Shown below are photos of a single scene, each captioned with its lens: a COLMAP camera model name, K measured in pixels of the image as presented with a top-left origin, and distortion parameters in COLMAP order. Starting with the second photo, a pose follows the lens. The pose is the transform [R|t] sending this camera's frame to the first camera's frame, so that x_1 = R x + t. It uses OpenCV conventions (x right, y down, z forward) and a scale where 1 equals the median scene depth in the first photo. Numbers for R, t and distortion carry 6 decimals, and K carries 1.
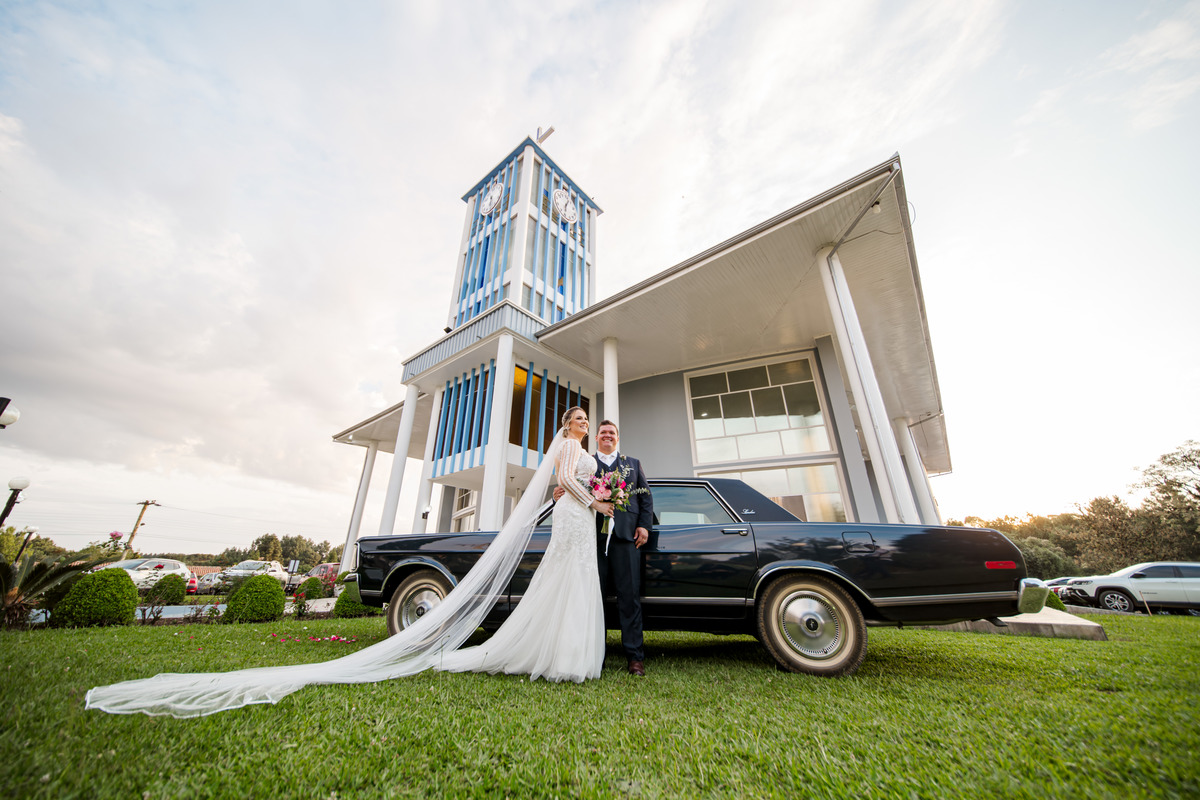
lens RADIAL K [[410.8, 0, 600.0], [0, 410.8, 400.0], [0, 0, 1]] dist [0.000696, -0.000034]
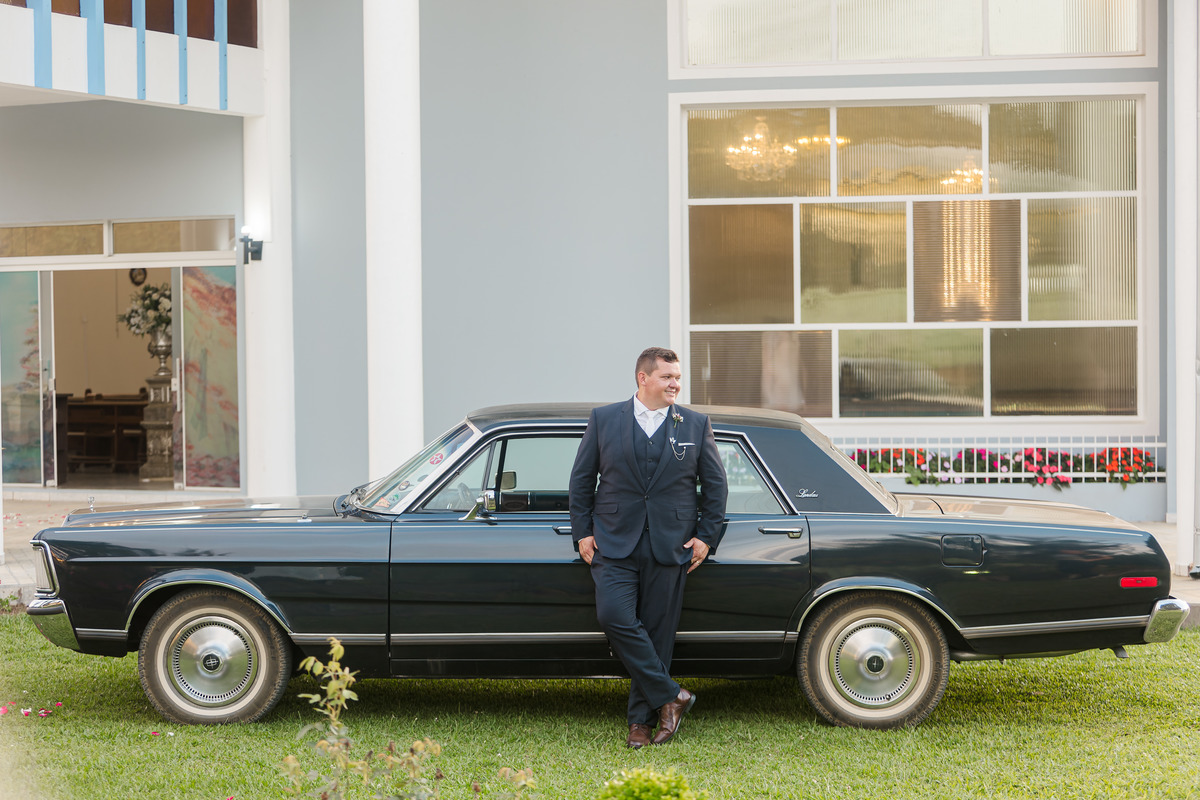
lens RADIAL K [[2371.2, 0, 600.0], [0, 2371.2, 400.0], [0, 0, 1]] dist [-0.038172, 0.120066]
pose [[0.976102, -0.018898, 0.216490, -0.747403], [-0.076908, 0.901697, 0.425473, -1.444577], [-0.203249, -0.431955, 0.878695, -2.107804]]
